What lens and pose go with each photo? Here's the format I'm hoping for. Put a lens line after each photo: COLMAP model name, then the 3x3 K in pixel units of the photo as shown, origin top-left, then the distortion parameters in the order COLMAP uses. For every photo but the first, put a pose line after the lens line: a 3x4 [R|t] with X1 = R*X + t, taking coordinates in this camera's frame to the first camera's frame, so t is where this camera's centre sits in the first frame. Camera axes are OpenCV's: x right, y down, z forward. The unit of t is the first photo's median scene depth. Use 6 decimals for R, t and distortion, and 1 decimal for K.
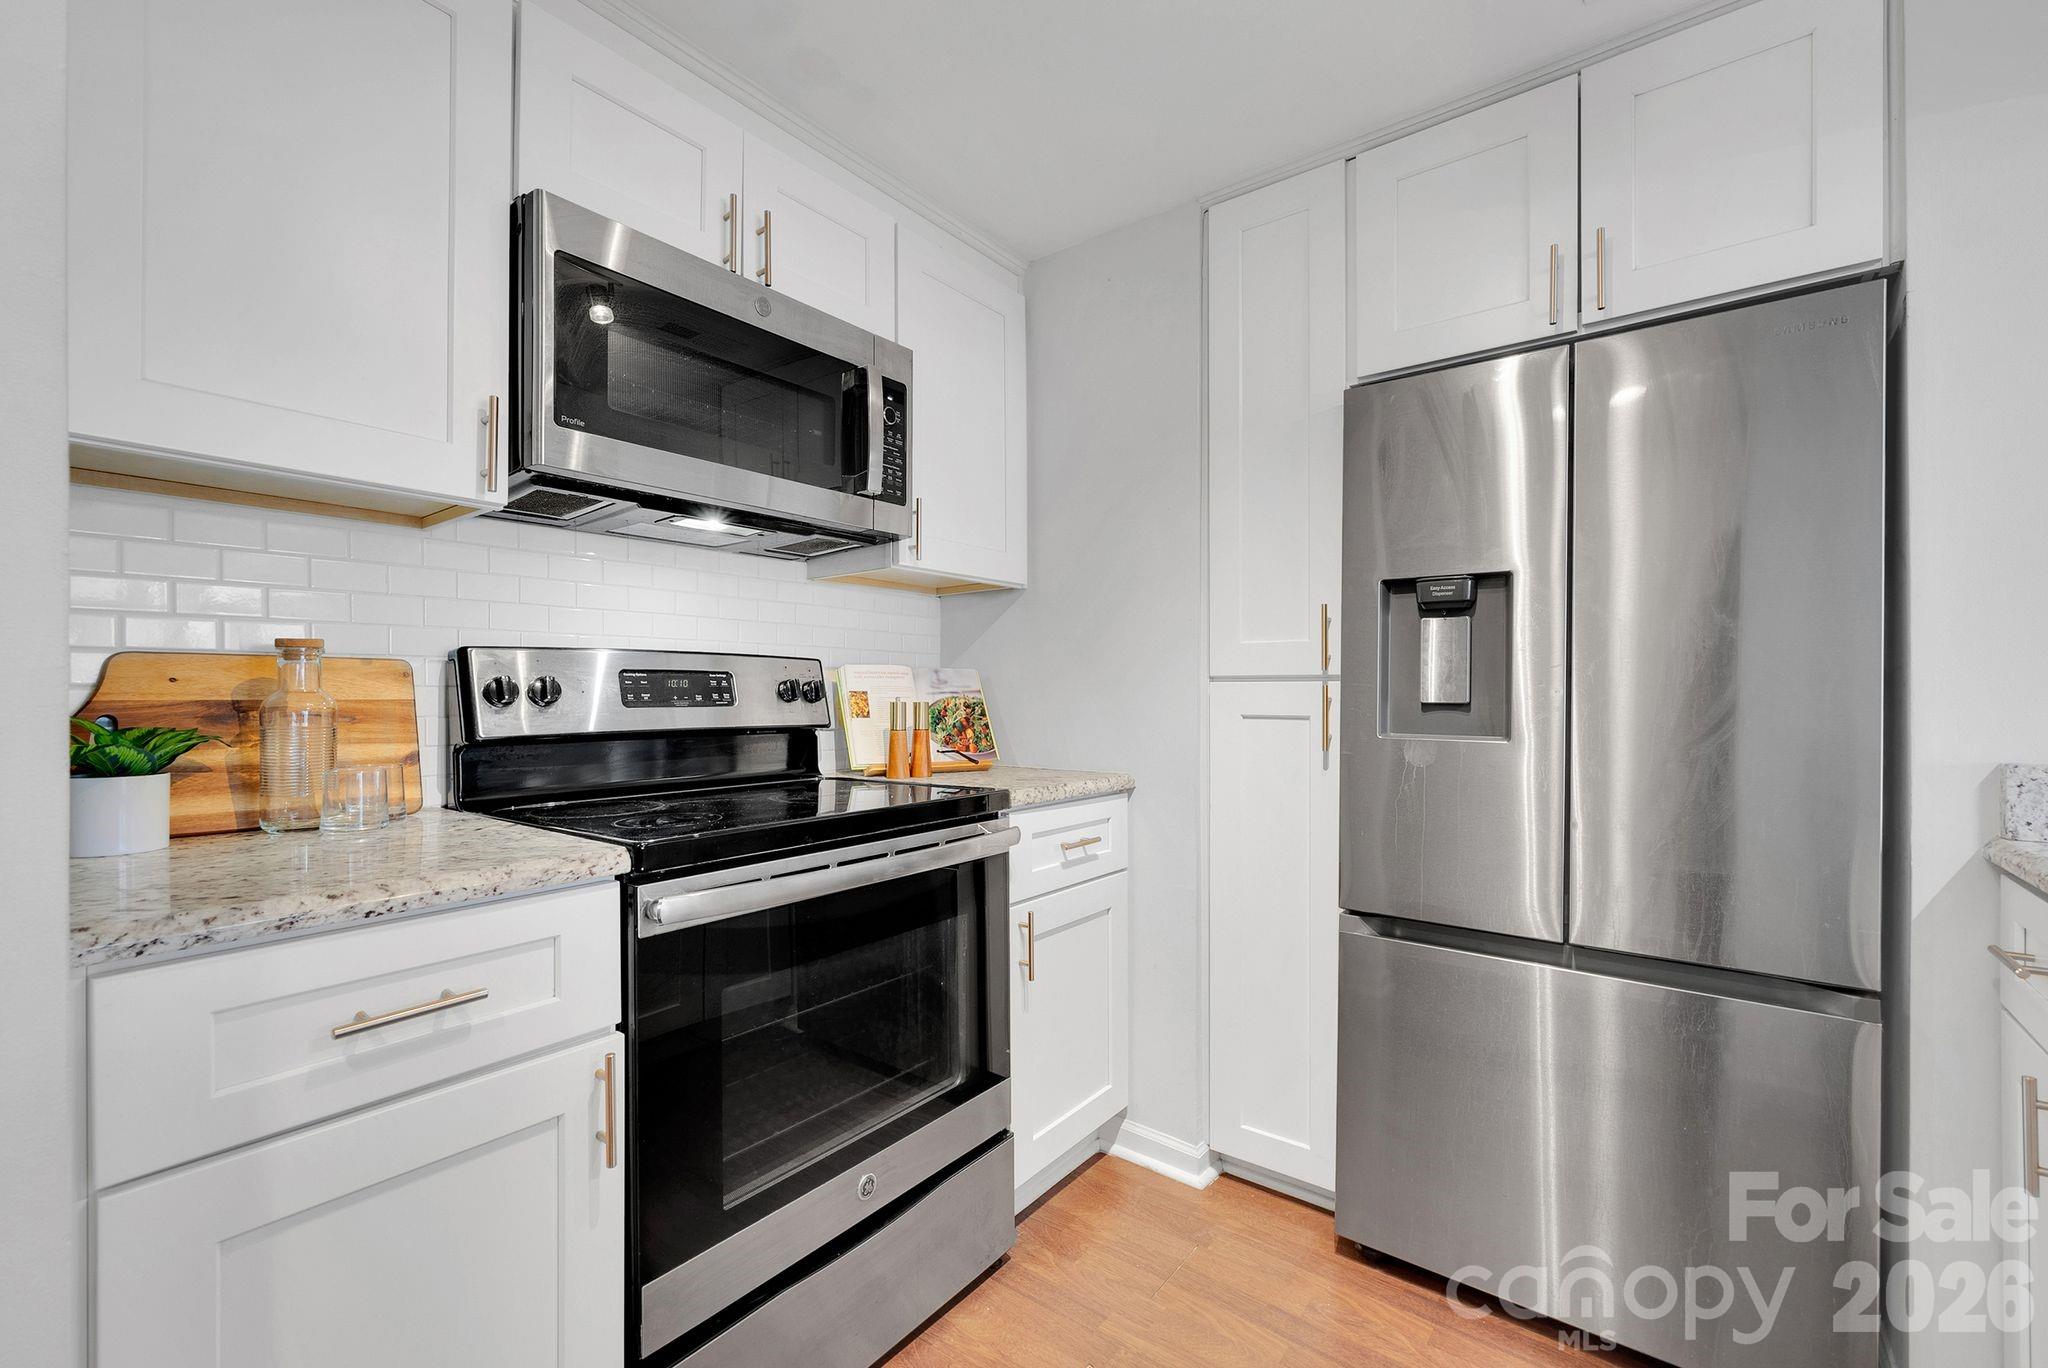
lens RADIAL K [[844.0, 0, 1028.1], [0, 844.0, 682.3], [0, 0, 1]] dist [-0.001046, -0.000151]
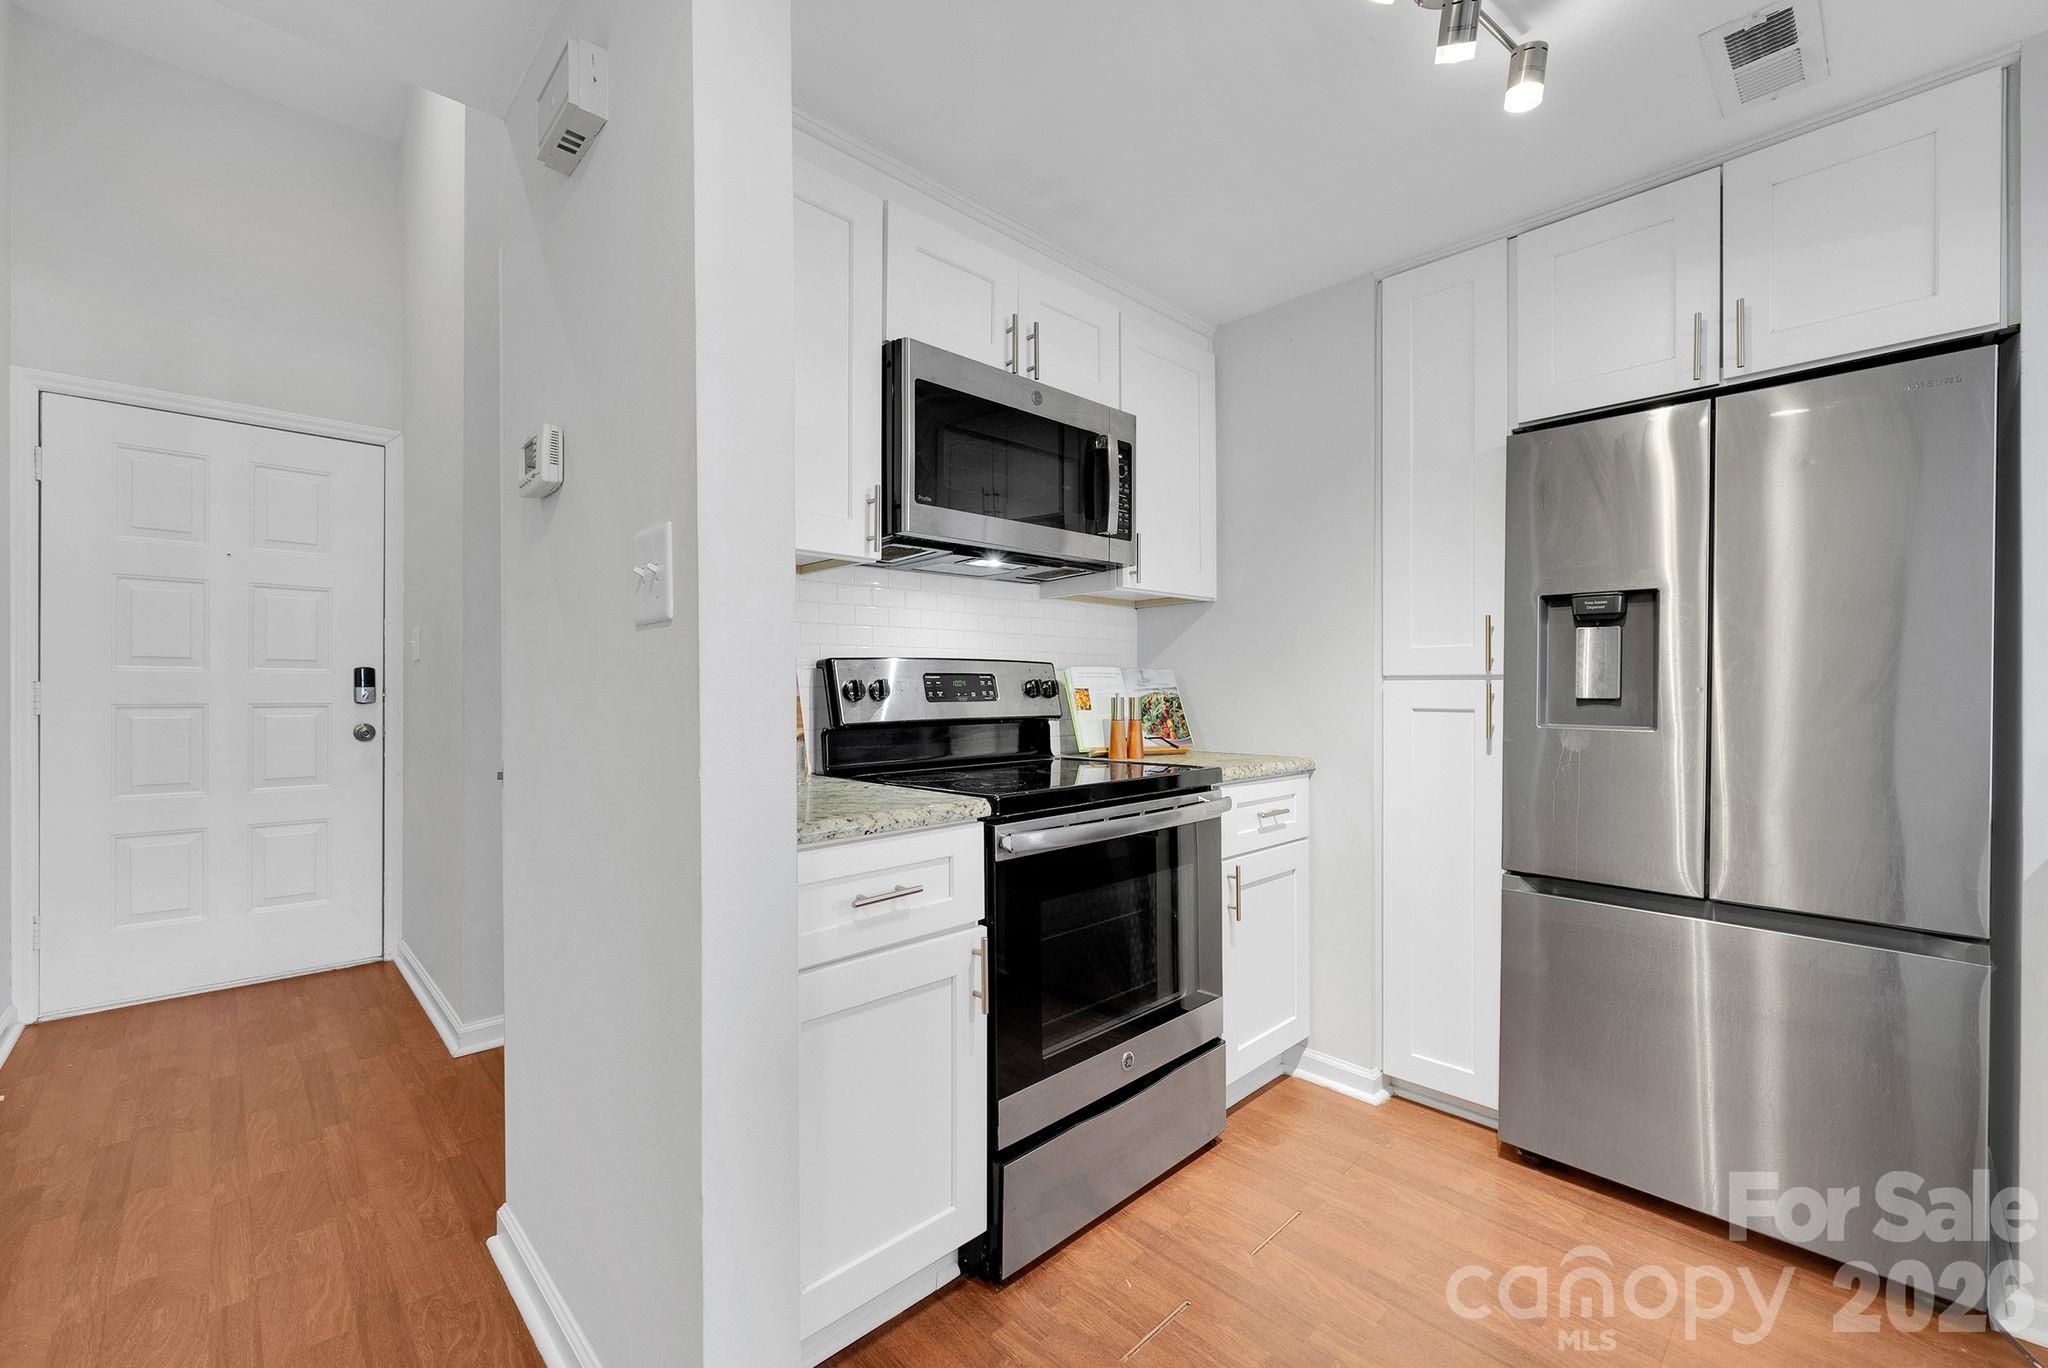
lens RADIAL K [[844.0, 0, 1023.8], [0, 844.0, 681.9], [0, 0, 1]] dist [-0.001046, -0.000151]
pose [[0.990315, -0.003215, -0.138803, -0.143204], [0.004400, 0.999956, 0.008227, -0.011875], [0.138770, -0.008758, 0.990286, -0.291326]]
